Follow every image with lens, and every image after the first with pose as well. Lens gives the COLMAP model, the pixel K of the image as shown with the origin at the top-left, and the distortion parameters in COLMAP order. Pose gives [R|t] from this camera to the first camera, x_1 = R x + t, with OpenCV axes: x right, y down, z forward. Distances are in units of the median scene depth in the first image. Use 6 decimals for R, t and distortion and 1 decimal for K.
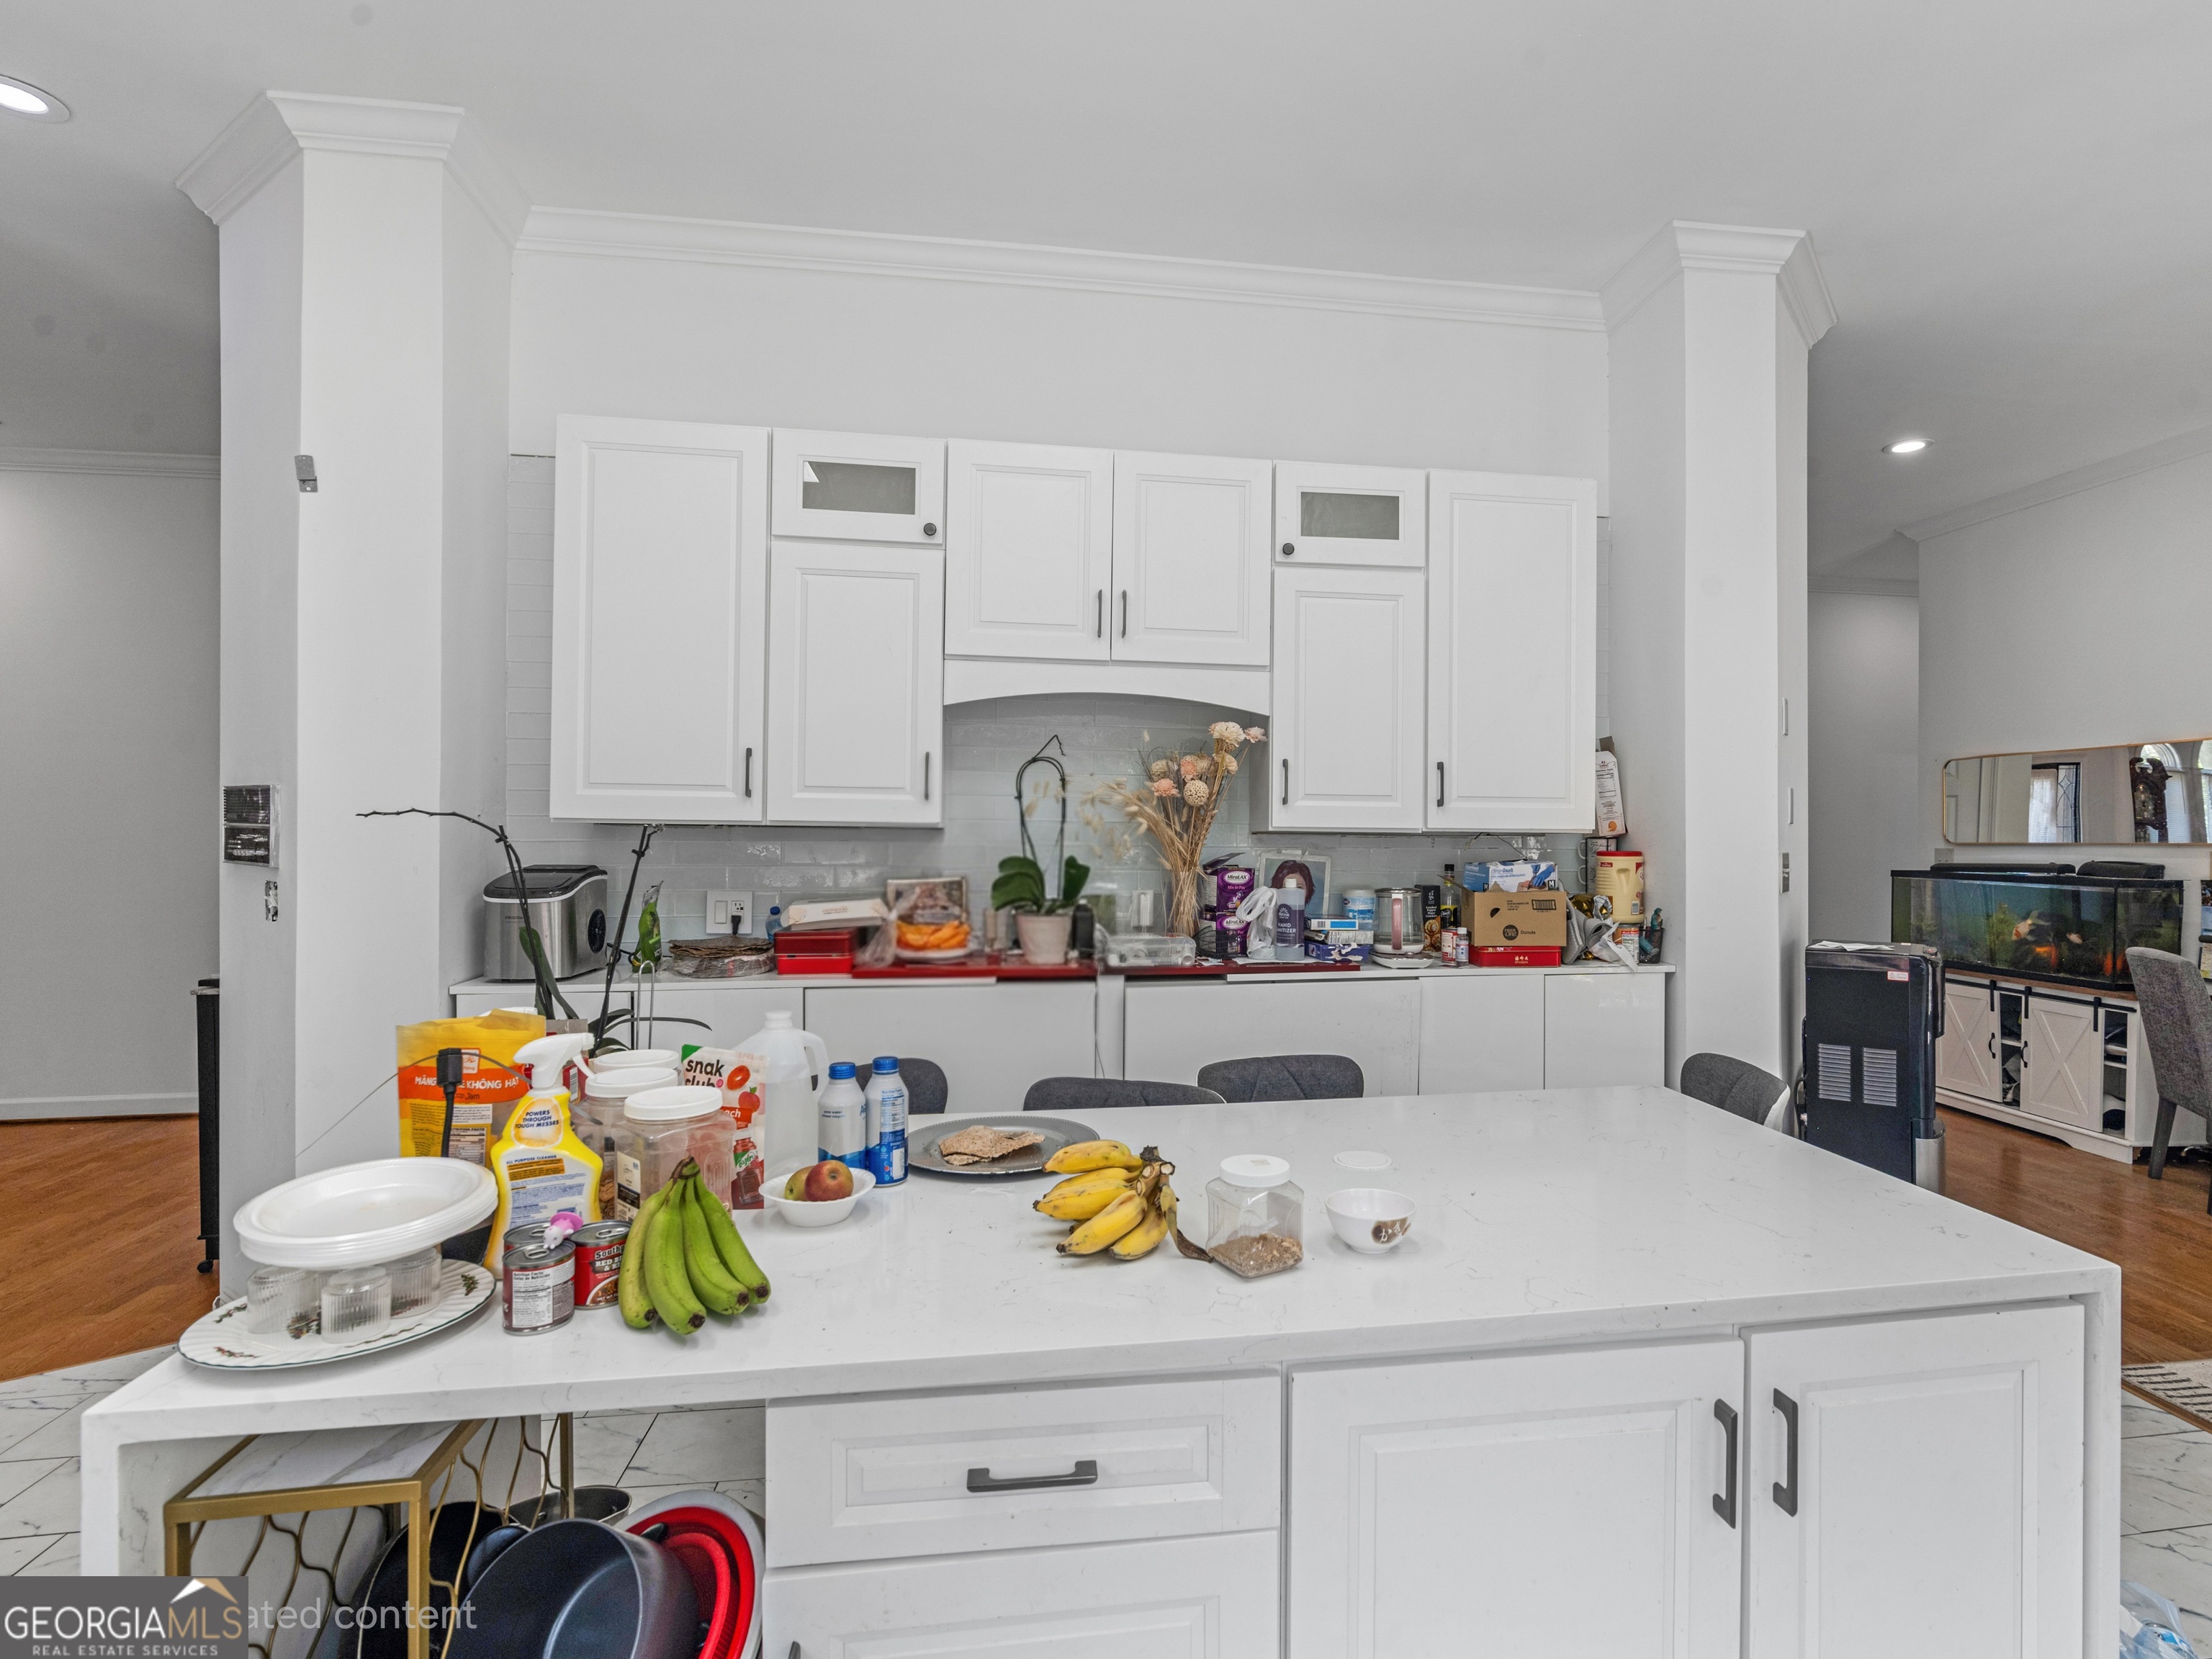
lens RADIAL K [[1157.9, 0, 1107.6], [0, 1157.9, 834.0], [0, 0, 1]] dist [-0.001440, -0.000032]
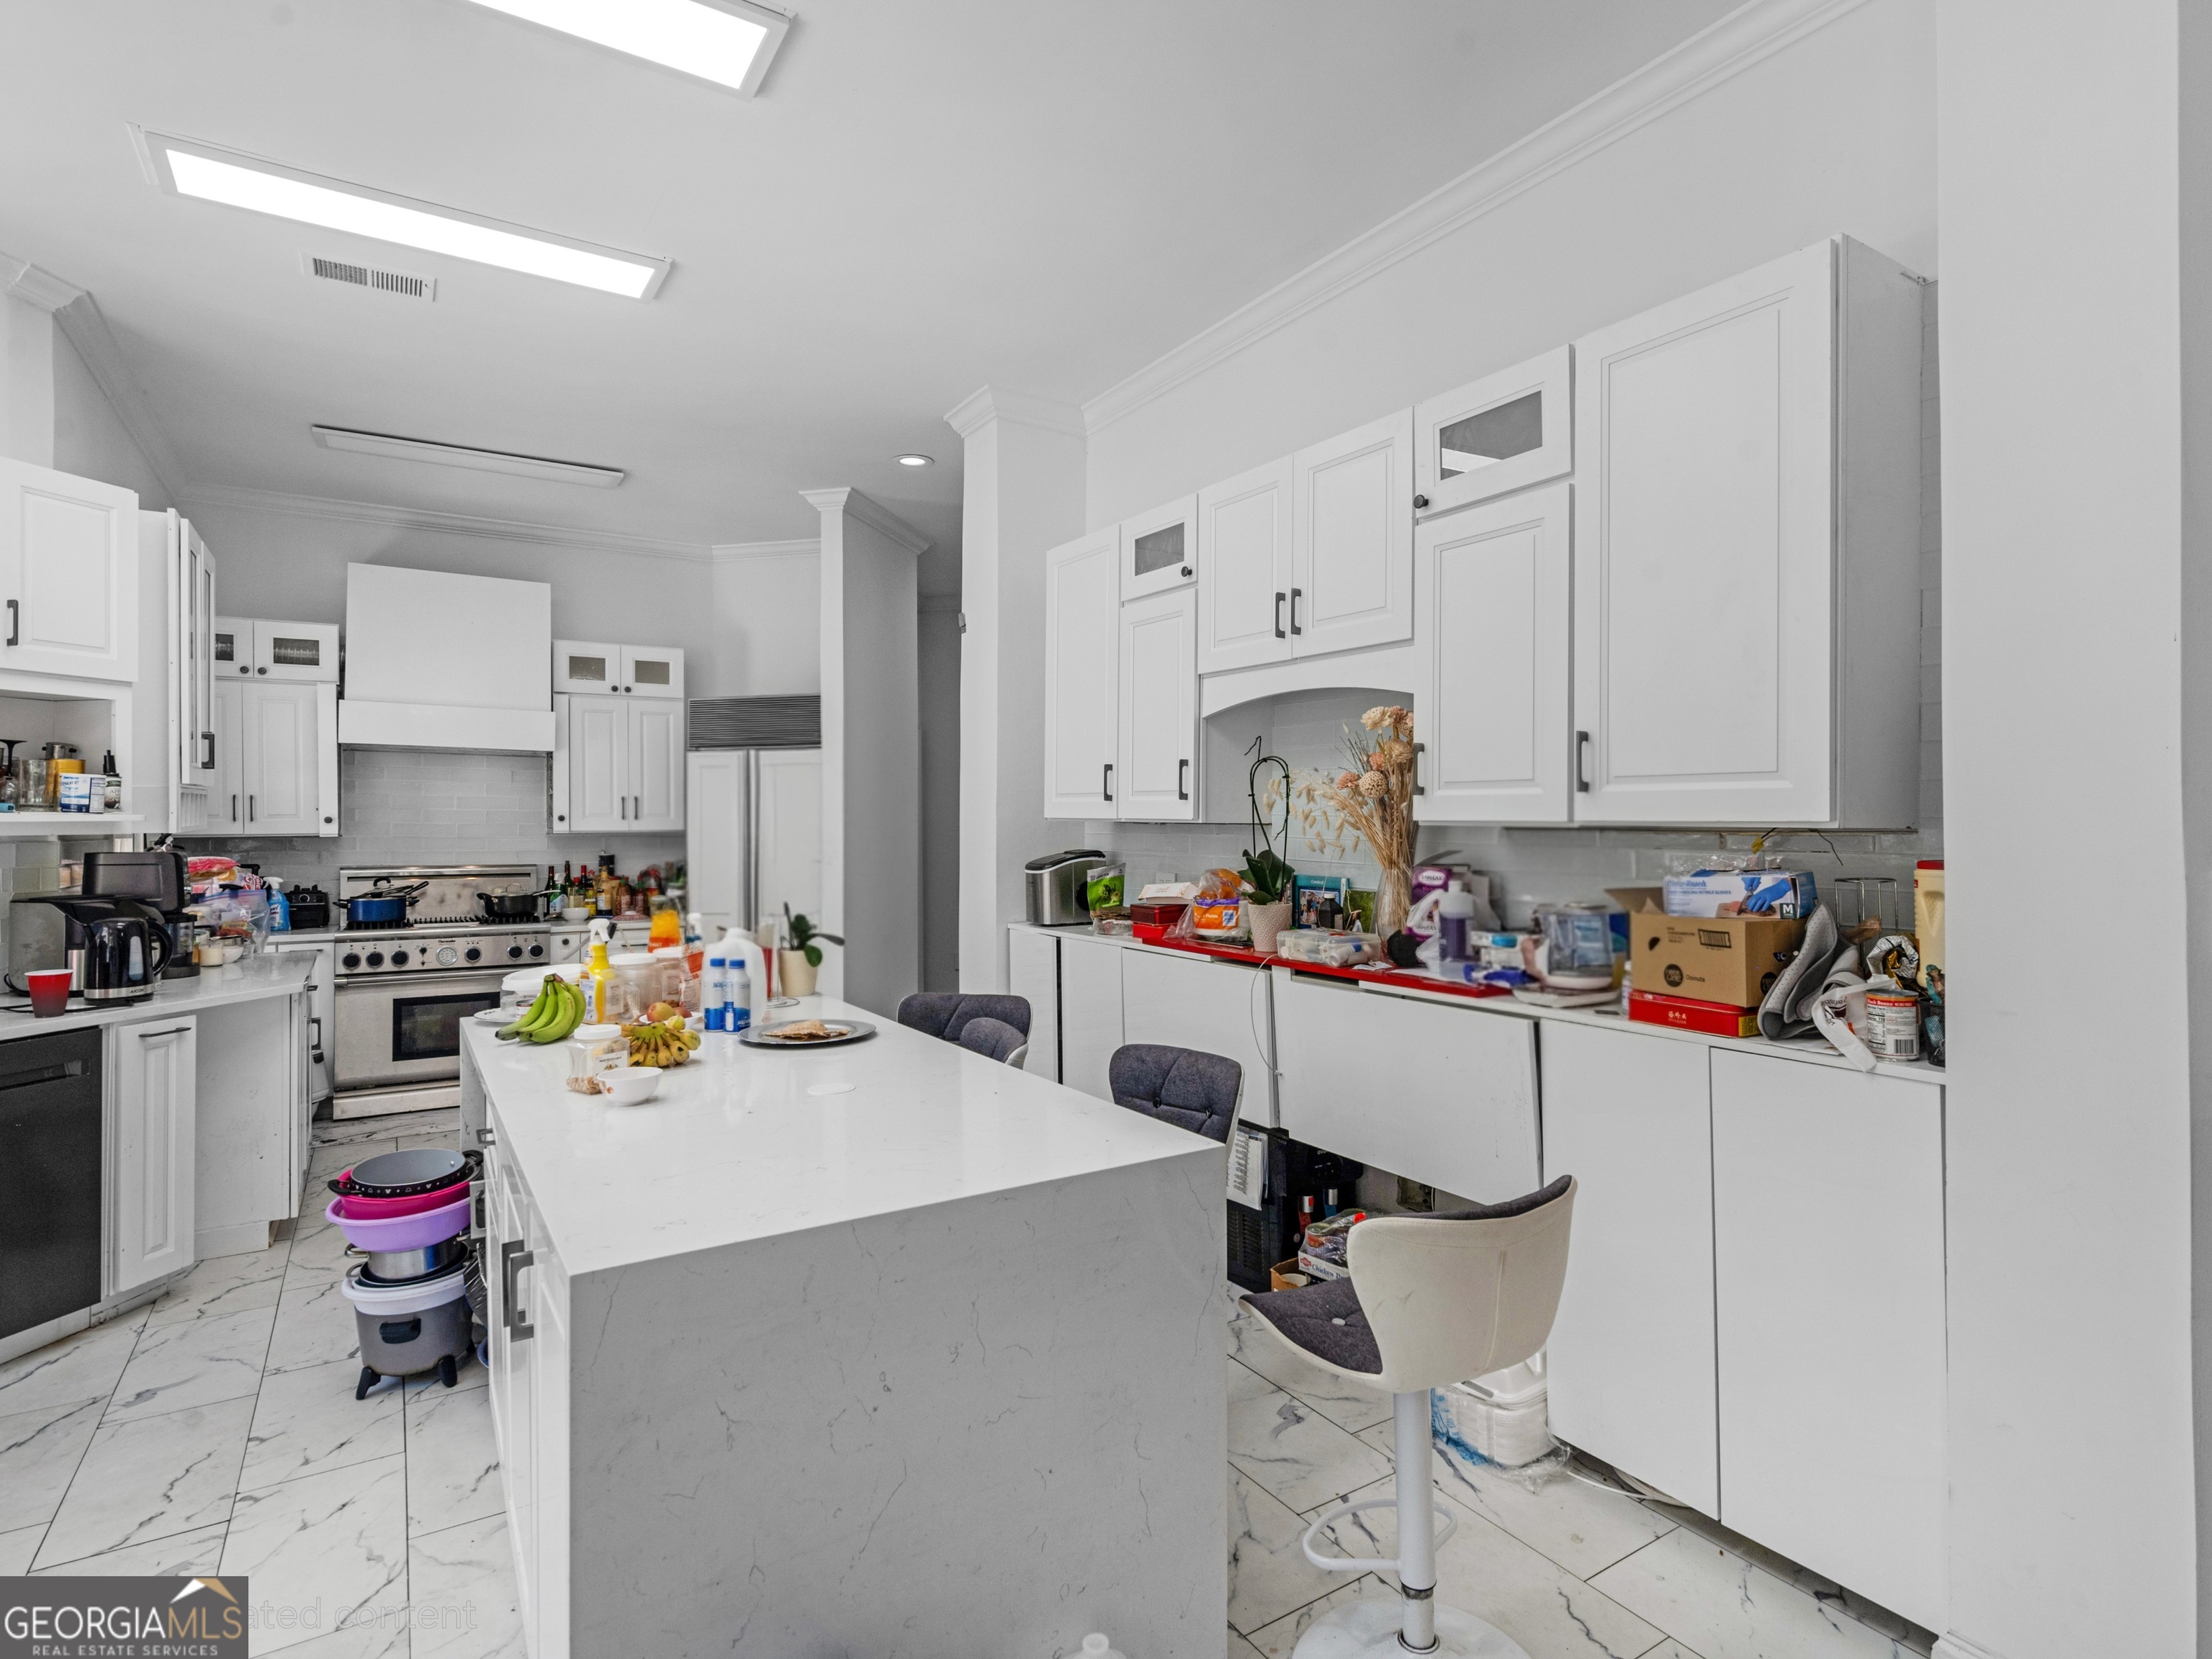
lens RADIAL K [[1157.9, 0, 1104.9], [0, 1157.9, 819.0], [0, 0, 1]] dist [-0.001440, -0.000032]
pose [[0.388844, -0.006805, -0.921279, 0.848887], [0.001956, 0.999977, -0.006561, -0.002381], [0.921302, 0.000749, 0.388848, 0.435244]]
